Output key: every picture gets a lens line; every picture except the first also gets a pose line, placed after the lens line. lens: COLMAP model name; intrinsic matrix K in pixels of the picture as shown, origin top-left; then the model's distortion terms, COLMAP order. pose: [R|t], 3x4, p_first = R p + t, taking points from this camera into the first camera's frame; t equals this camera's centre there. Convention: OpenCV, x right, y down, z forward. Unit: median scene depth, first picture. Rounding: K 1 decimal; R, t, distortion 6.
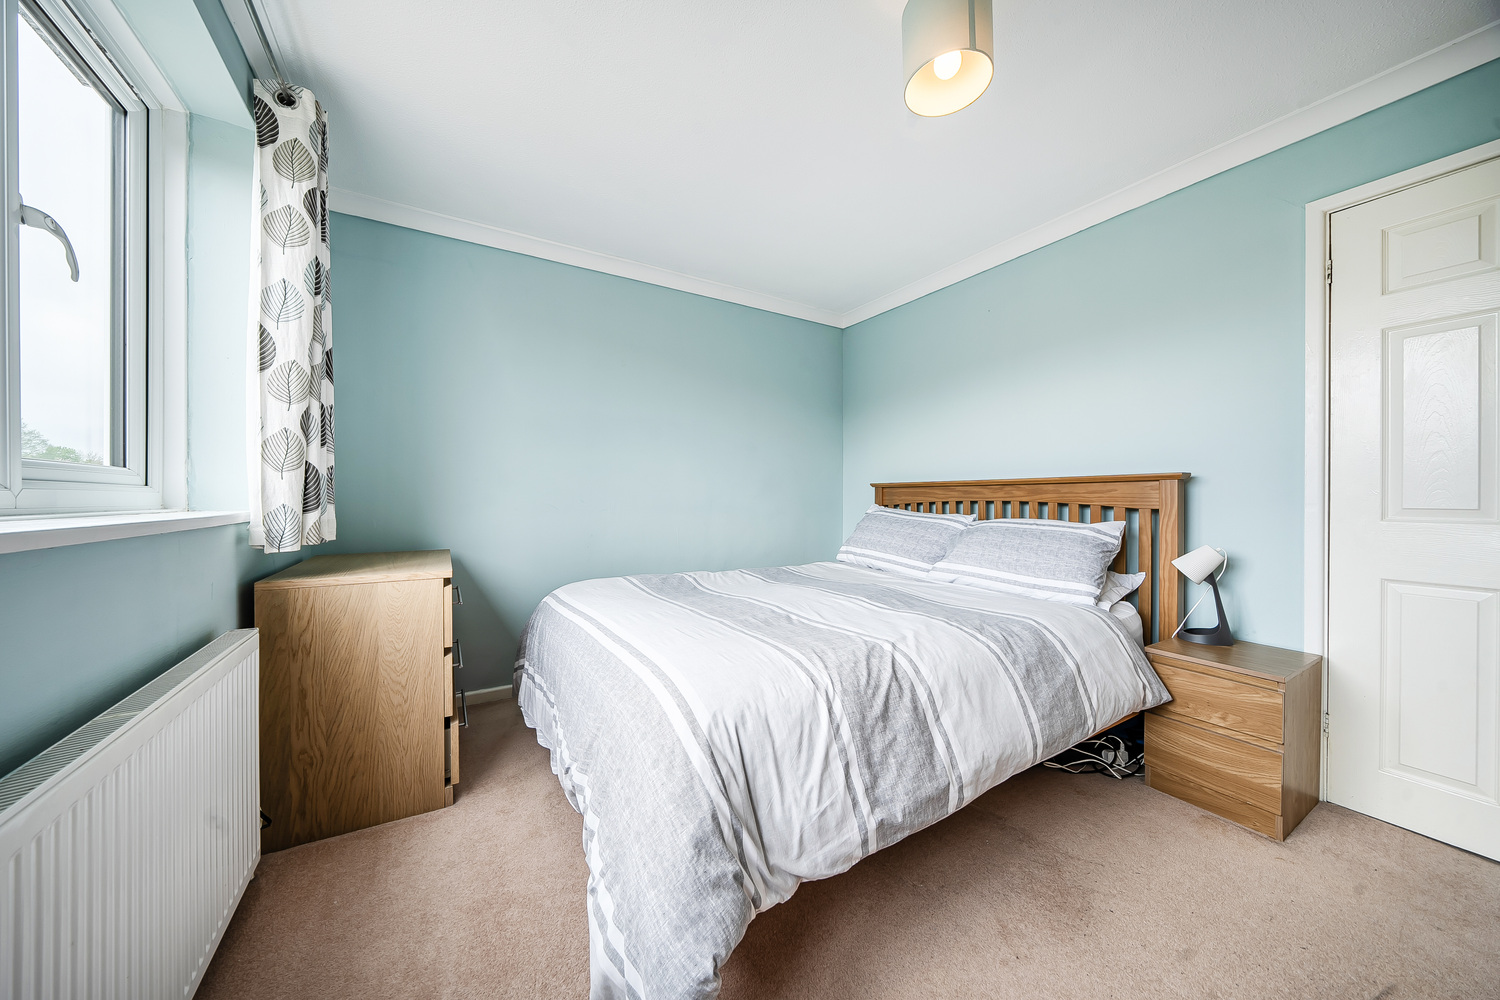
lens RADIAL K [[511.4, 0, 741.3], [0, 511.4, 499.2], [0, 0, 1]] dist [-0.005942, -0.000030]
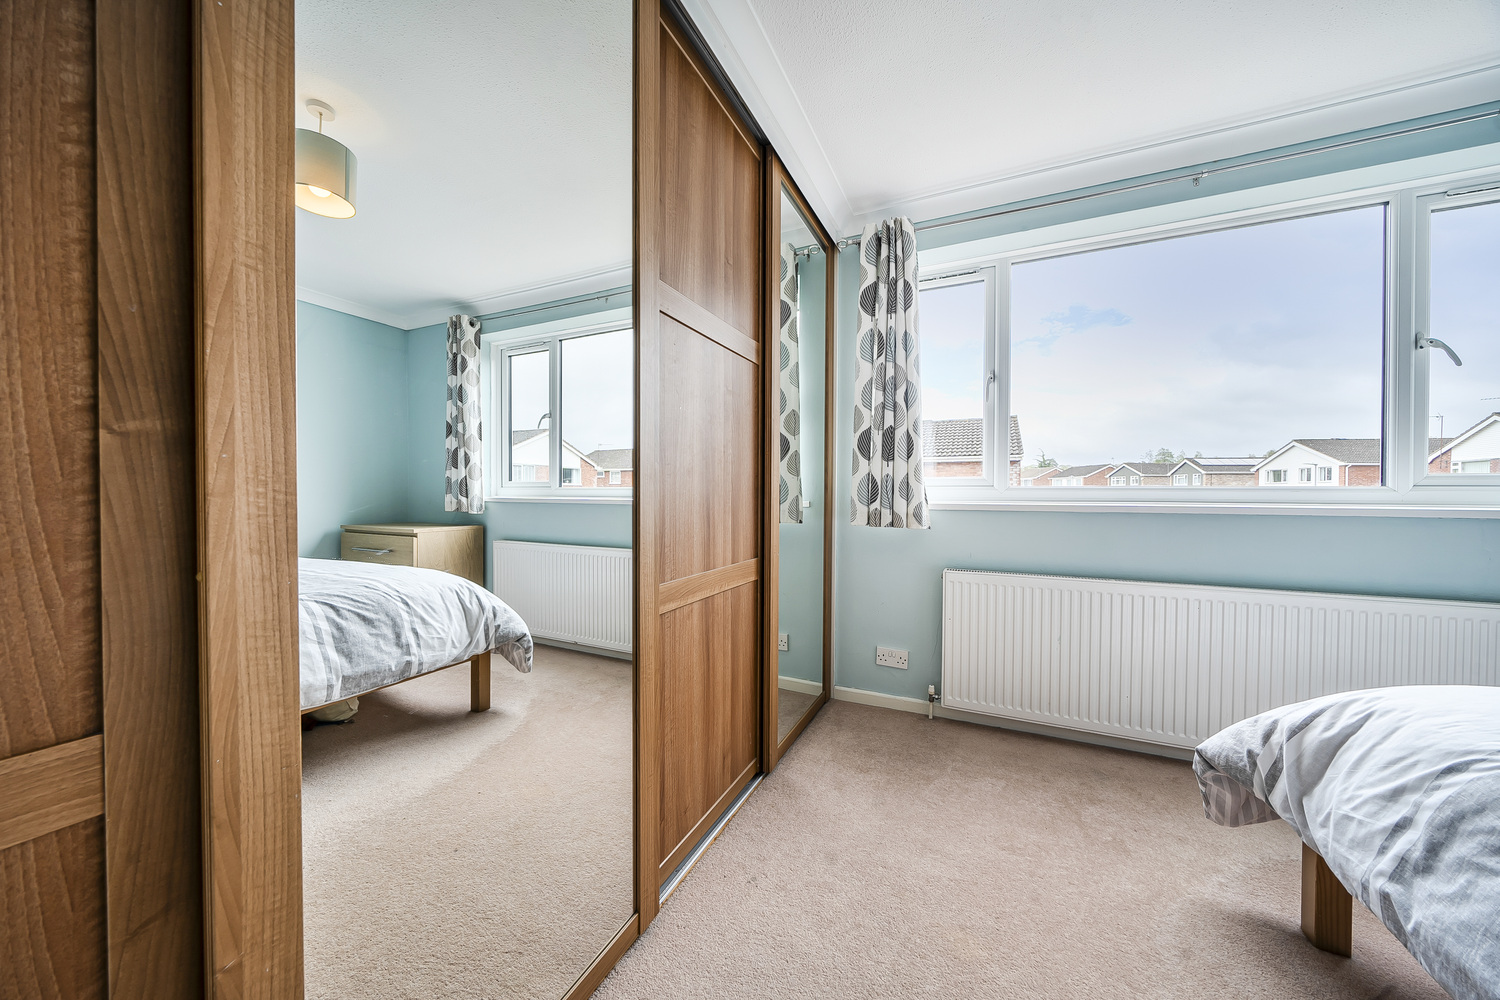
lens RADIAL K [[511.4, 0, 741.3], [0, 511.4, 499.2], [0, 0, 1]] dist [-0.005942, -0.000030]
pose [[-0.839436, -0.000685, -0.543458, 1.582432], [-0.009283, 0.999871, 0.013079, 0.008050], [0.543379, 0.016024, -0.839335, 1.119620]]
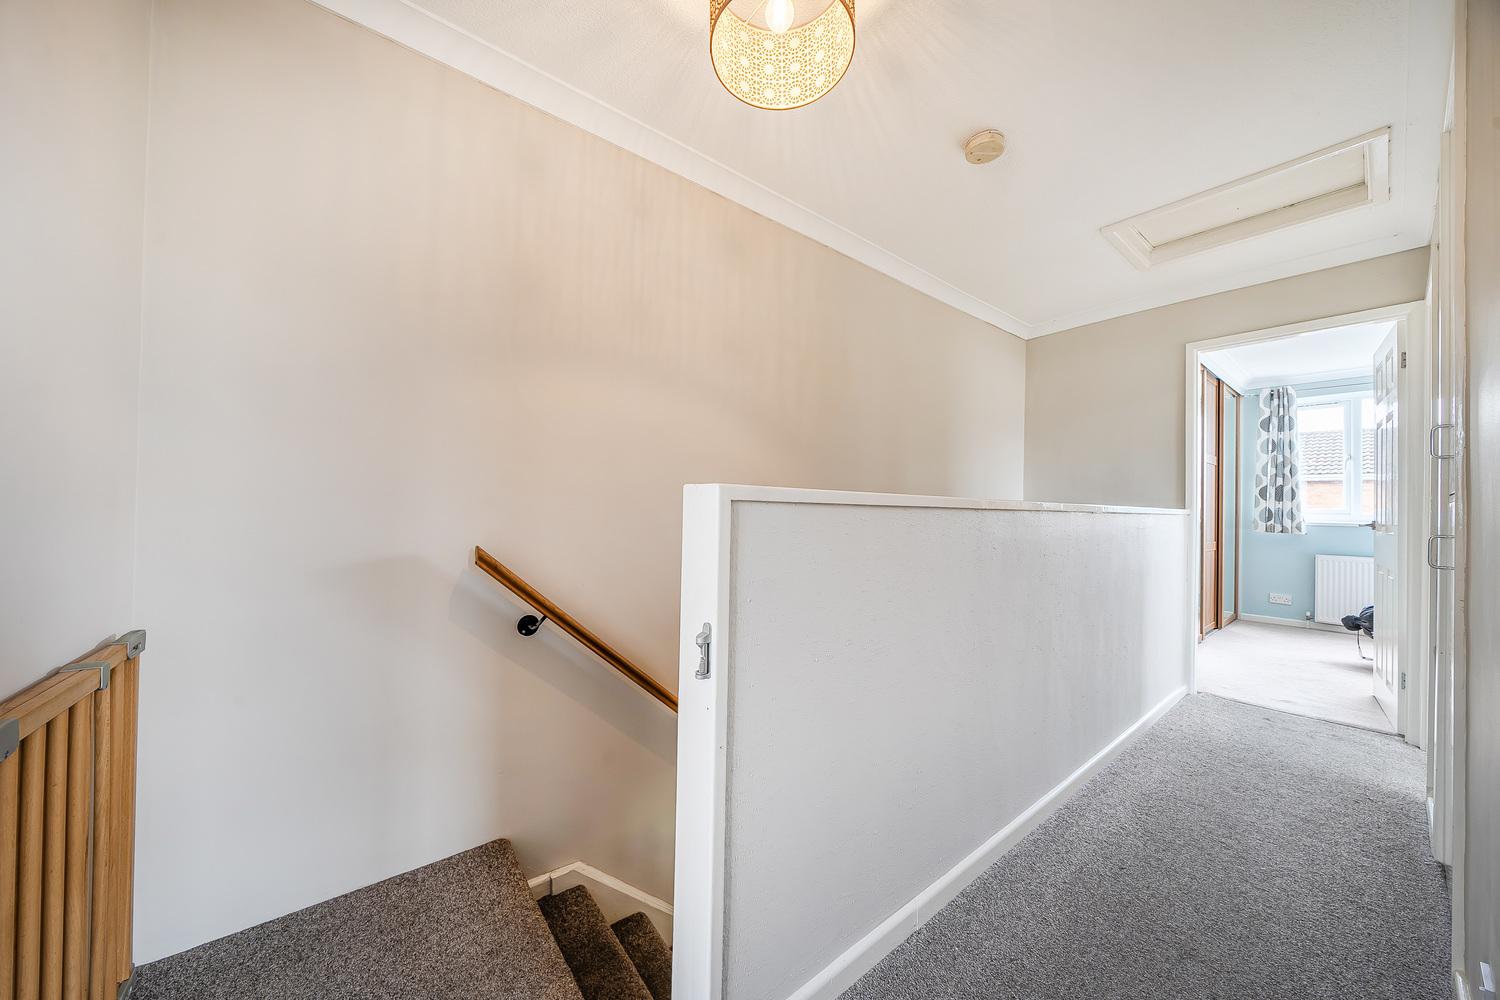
lens RADIAL K [[511.4, 0, 741.3], [0, 511.4, 499.2], [0, 0, 1]] dist [-0.005942, -0.000030]
pose [[-0.993677, -0.010695, -0.111767, 3.588629], [-0.010706, 0.999943, -0.000503, -0.051278], [0.111766, 0.000697, -0.993734, 2.513457]]
